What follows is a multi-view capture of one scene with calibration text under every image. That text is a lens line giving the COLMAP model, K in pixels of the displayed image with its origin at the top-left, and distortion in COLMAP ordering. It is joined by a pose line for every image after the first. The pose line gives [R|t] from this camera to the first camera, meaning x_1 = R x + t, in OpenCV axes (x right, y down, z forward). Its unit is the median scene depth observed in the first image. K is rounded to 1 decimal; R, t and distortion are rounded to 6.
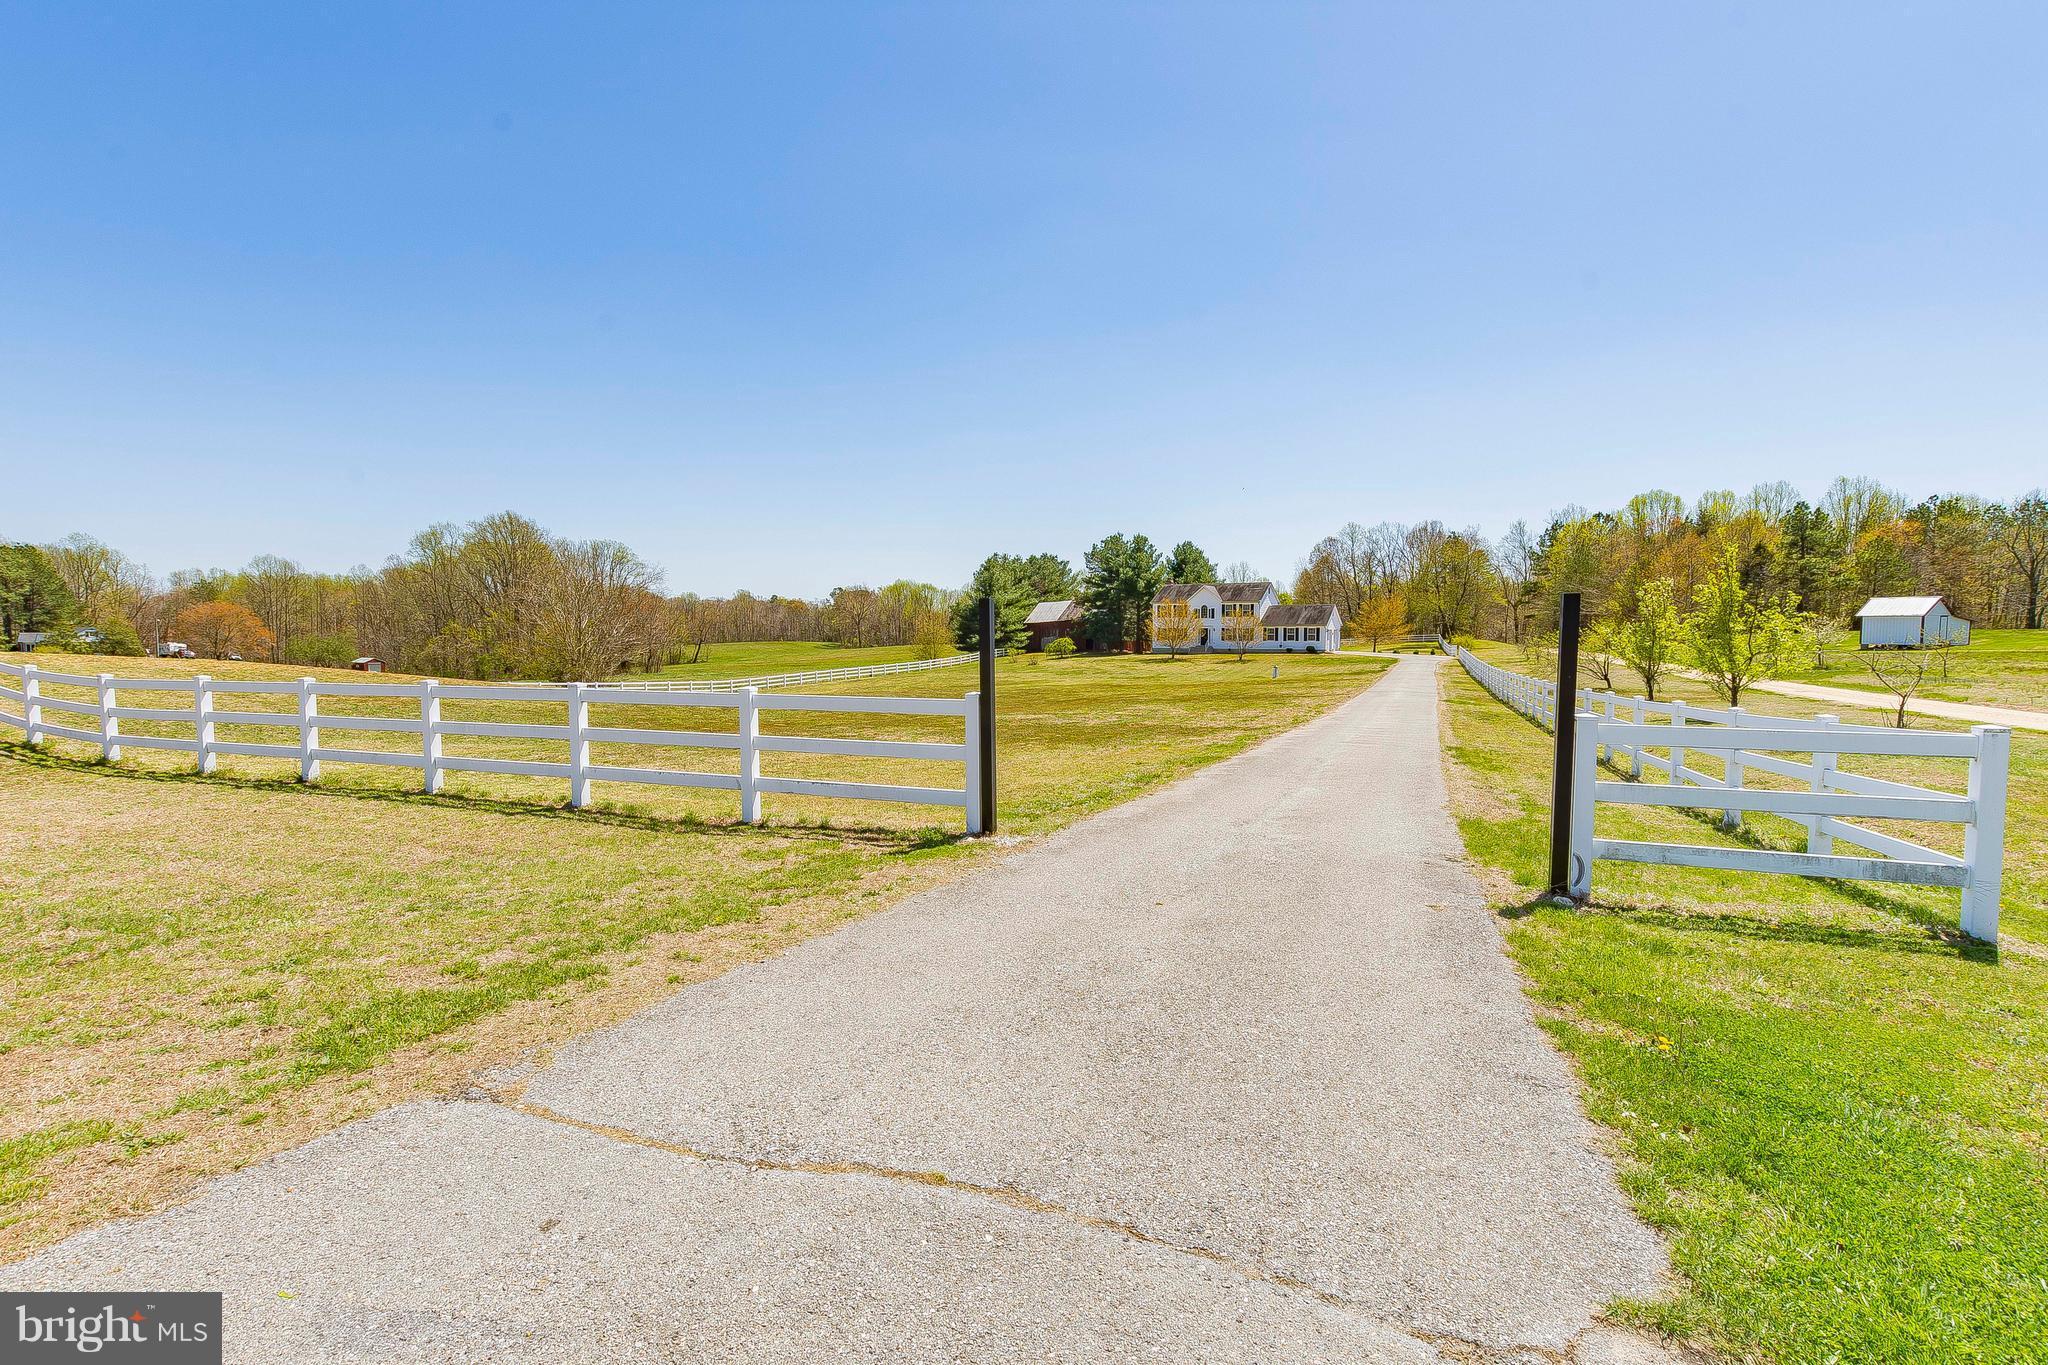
lens RADIAL K [[903.0, 0, 1017.5], [0, 903.0, 684.7], [0, 0, 1]] dist [0.004064, -0.000166]
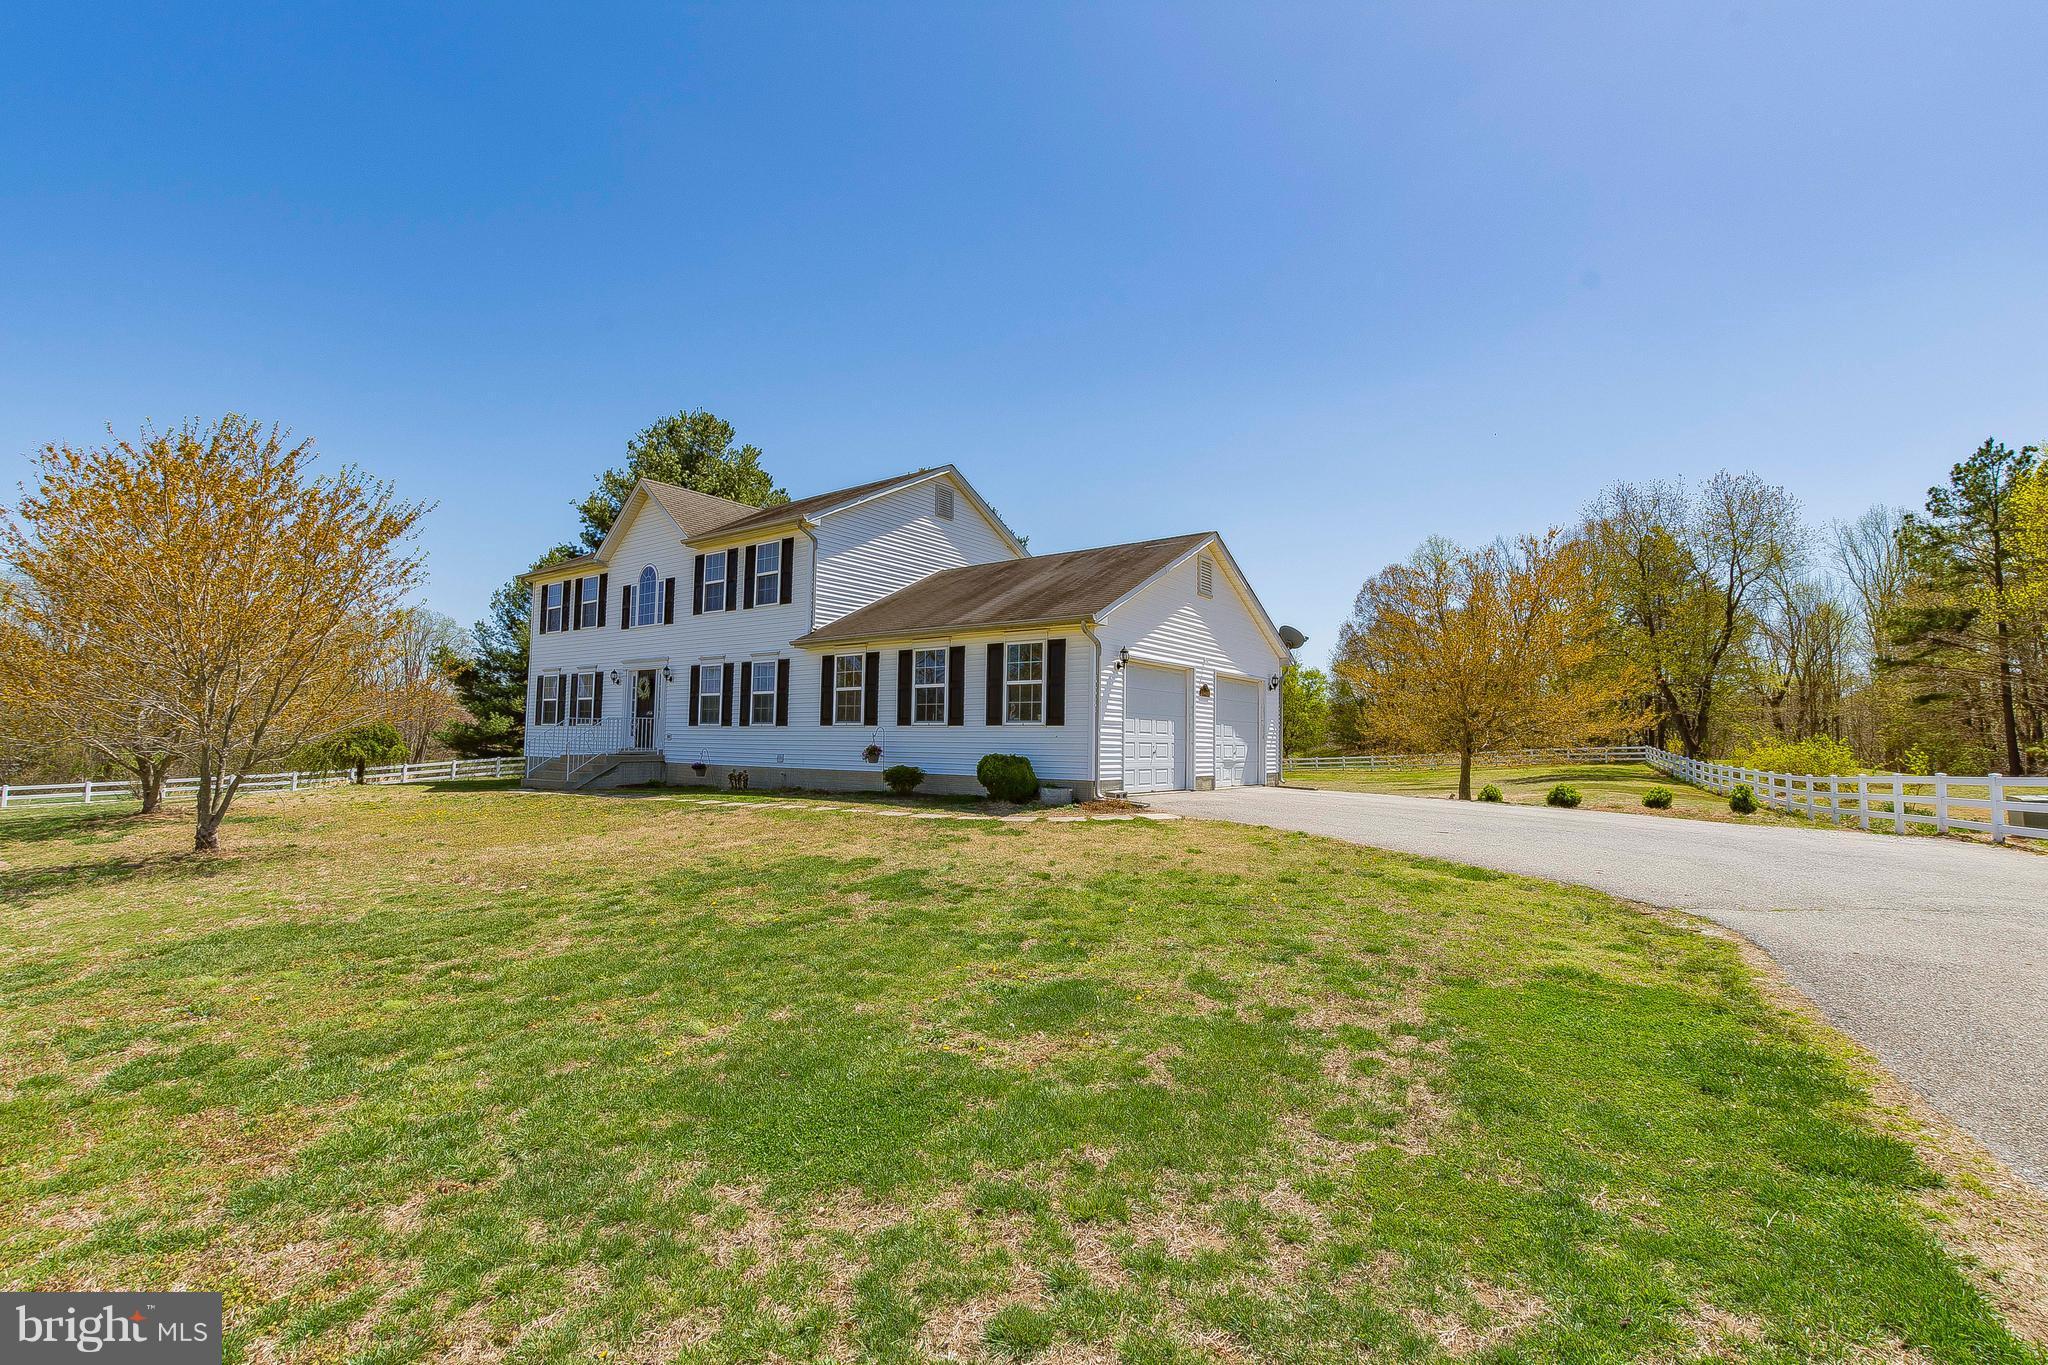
lens RADIAL K [[903.0, 0, 1021.3], [0, 903.0, 687.7], [0, 0, 1]] dist [0.004064, -0.000166]
pose [[0.993779, 0.013276, -0.110575, 0.309015], [-0.027053, 0.991909, -0.124039, -0.031754], [0.108034, 0.126258, 0.986097, 0.758488]]
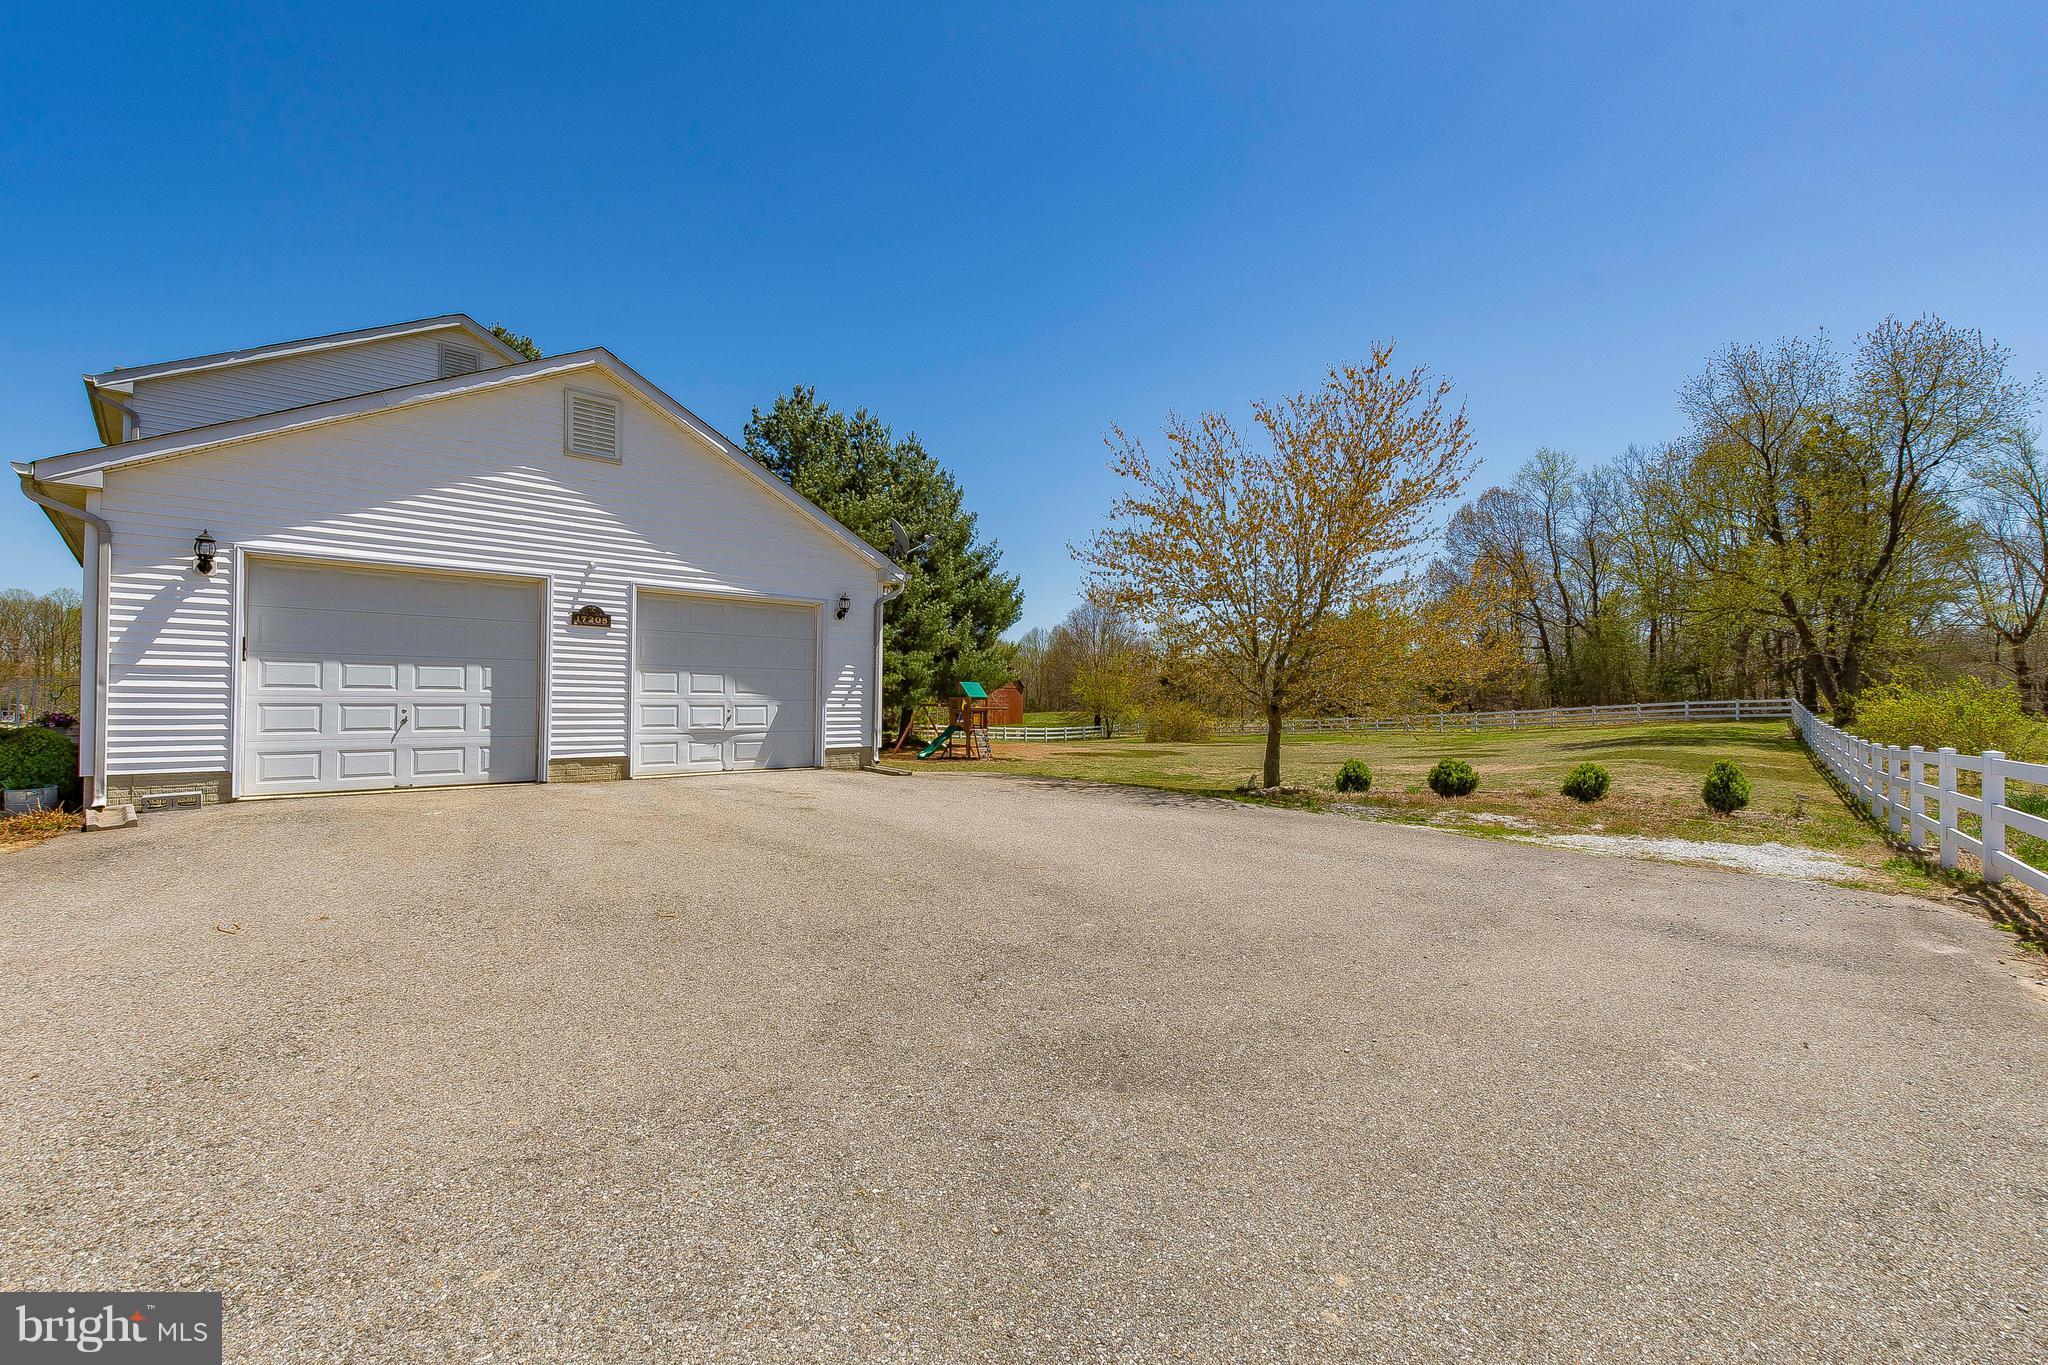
lens RADIAL K [[903.0, 0, 1031.1], [0, 903.0, 681.8], [0, 0, 1]] dist [0.004064, -0.000166]
pose [[0.962500, 0.000519, -0.271281, 0.407940], [-0.024385, 0.996116, -0.084610, -0.038821], [0.270183, 0.088052, 0.958774, 0.852650]]
